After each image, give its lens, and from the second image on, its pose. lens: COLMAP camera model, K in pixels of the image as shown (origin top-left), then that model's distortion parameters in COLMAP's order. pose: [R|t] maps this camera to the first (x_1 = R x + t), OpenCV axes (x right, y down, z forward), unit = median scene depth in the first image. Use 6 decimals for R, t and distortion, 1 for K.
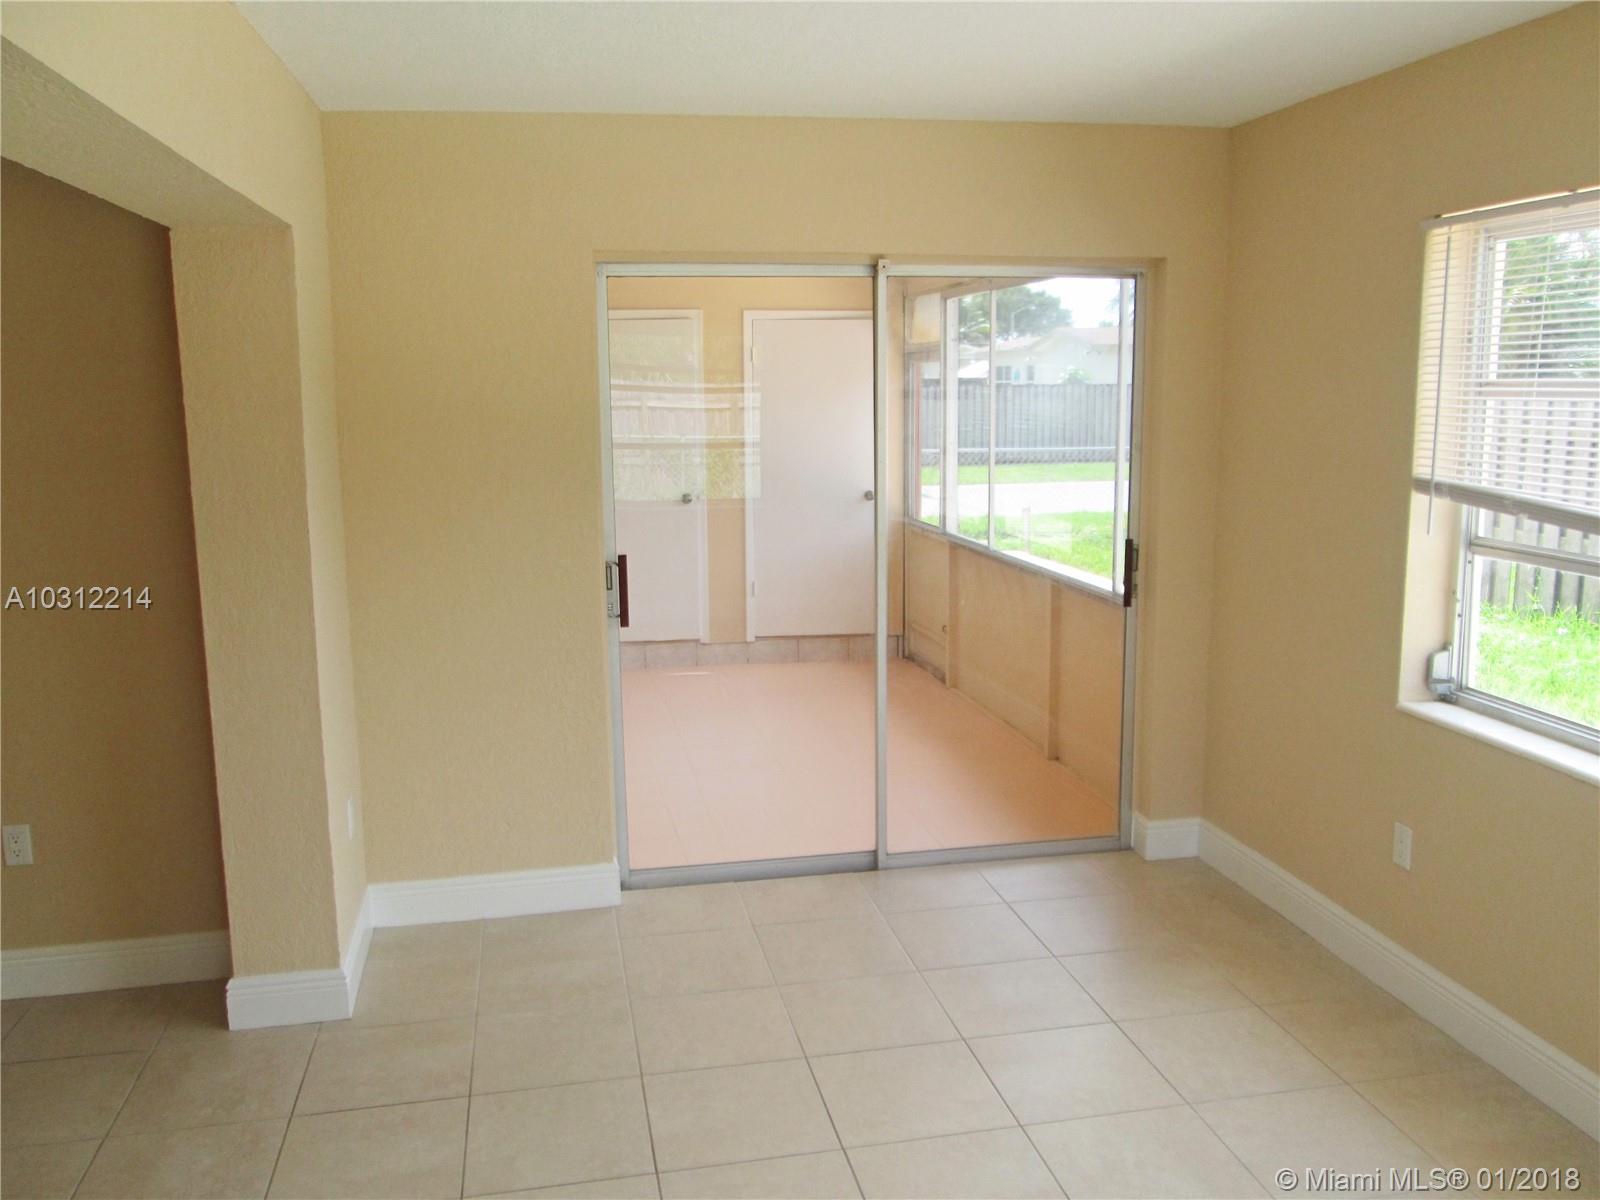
lens RADIAL K [[1336.7, 0, 796.3], [0, 1336.7, 594.8], [0, 0, 1]] dist [-0.064609, 0.038810]
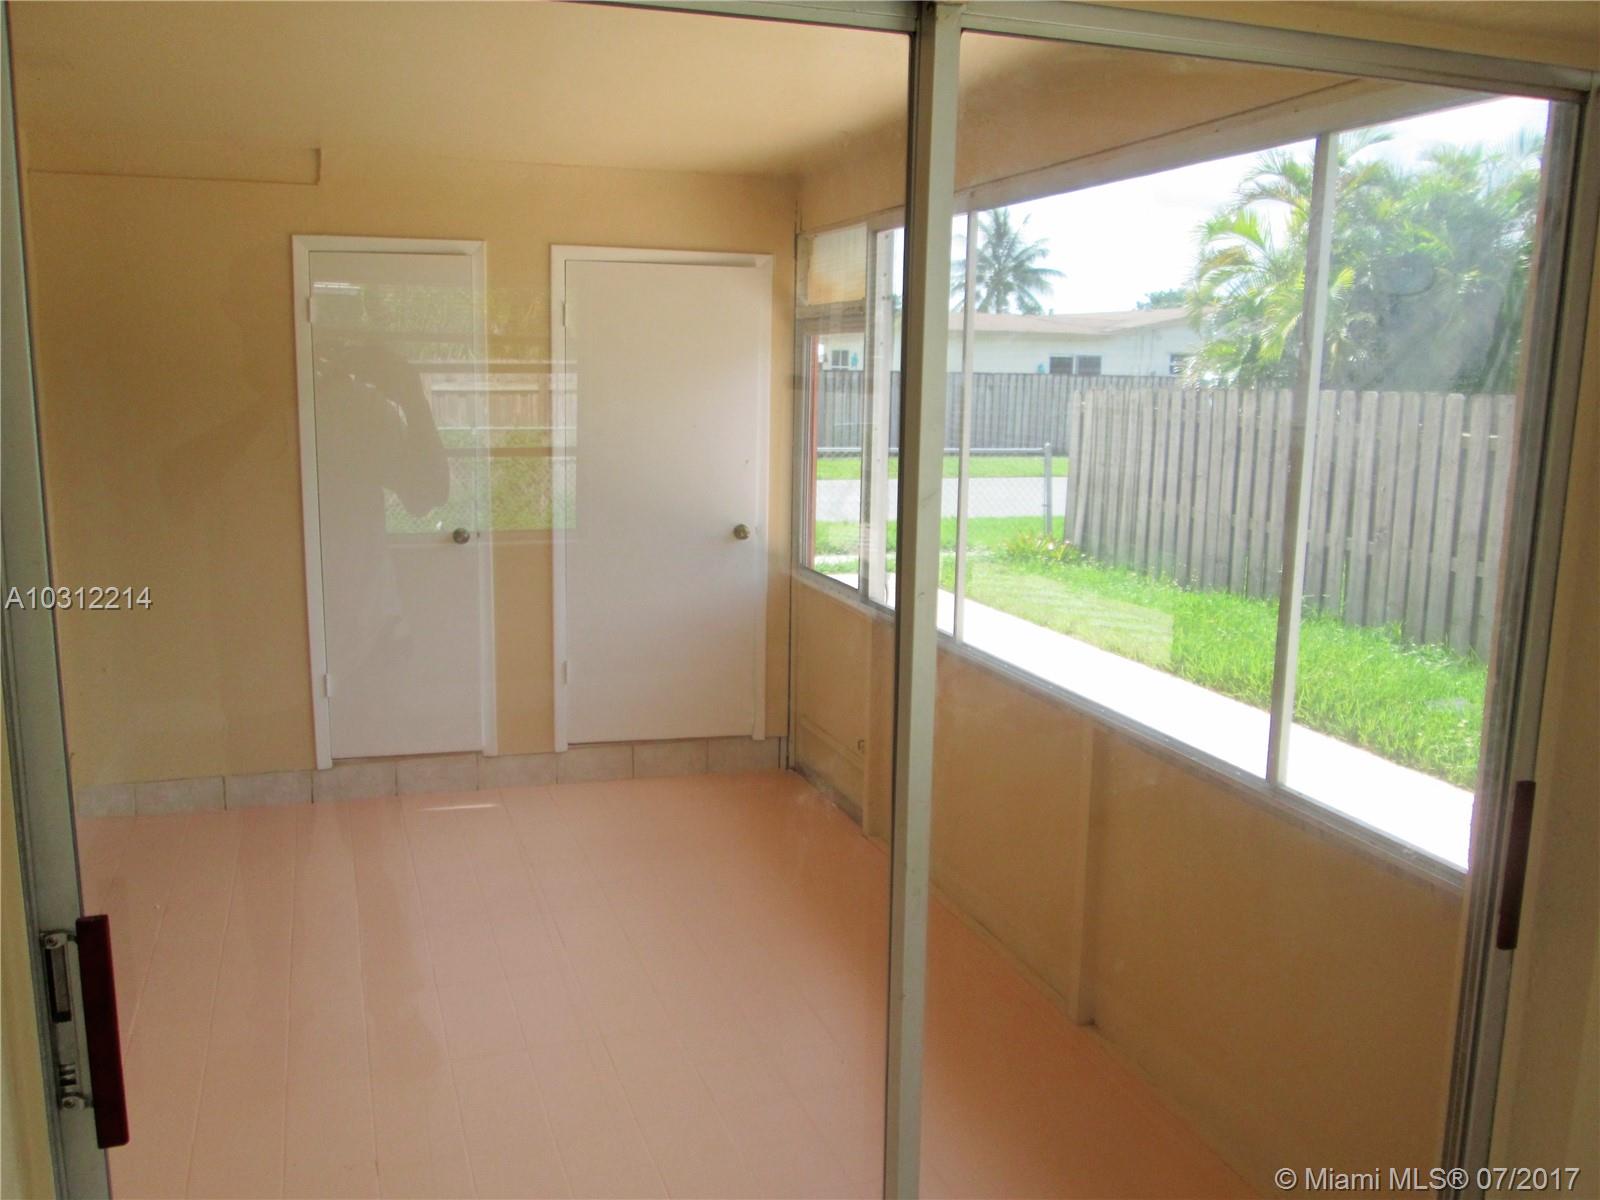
lens RADIAL K [[1336.7, 0, 797.8], [0, 1336.7, 604.3], [0, 0, 1]] dist [-0.064609, 0.038810]
pose [[0.990598, 0.004002, 0.136745, -0.008401], [-0.006784, 0.999779, 0.019889, -0.051599], [-0.136635, -0.020629, 0.990407, 0.332576]]
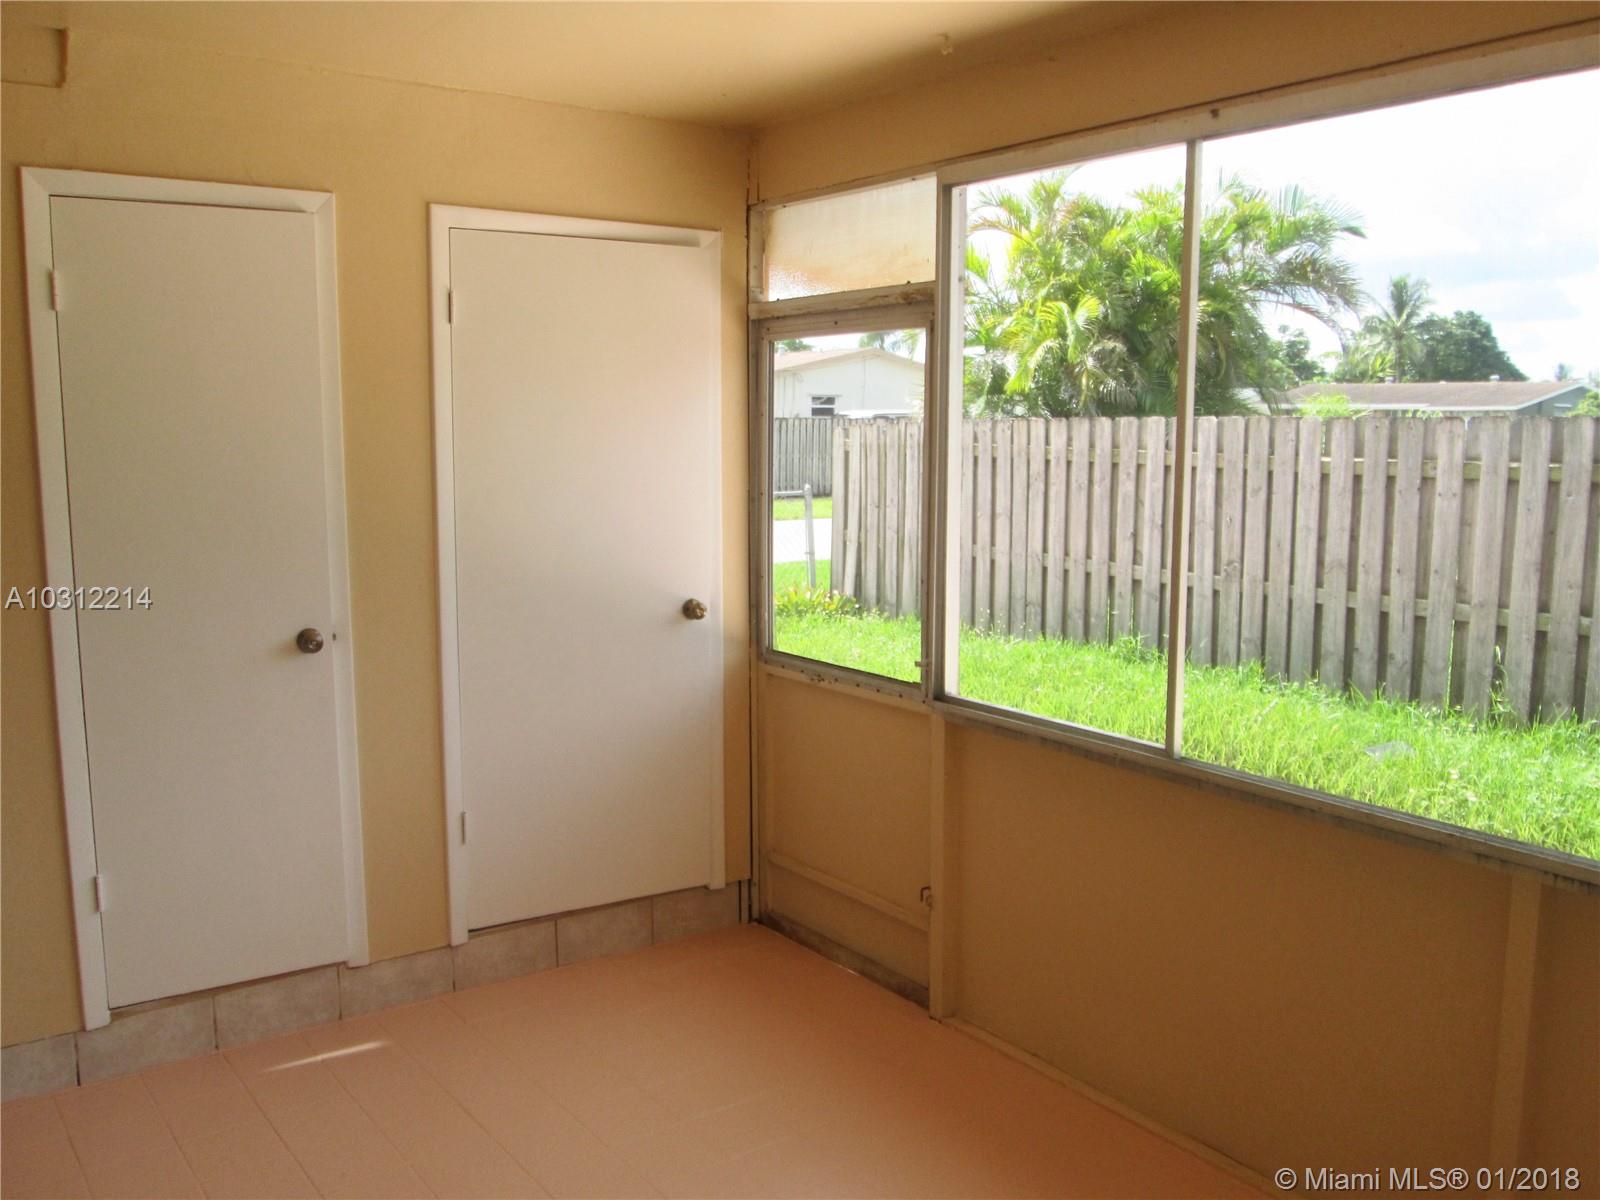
lens RADIAL K [[1336.7, 0, 798.1], [0, 1336.7, 597.9], [0, 0, 1]] dist [-0.064609, 0.038810]
pose [[0.905355, -0.042518, 0.422521, -0.115340], [0.053603, 0.998459, -0.014385, -0.069347], [-0.421258, 0.035672, 0.906239, 0.541602]]
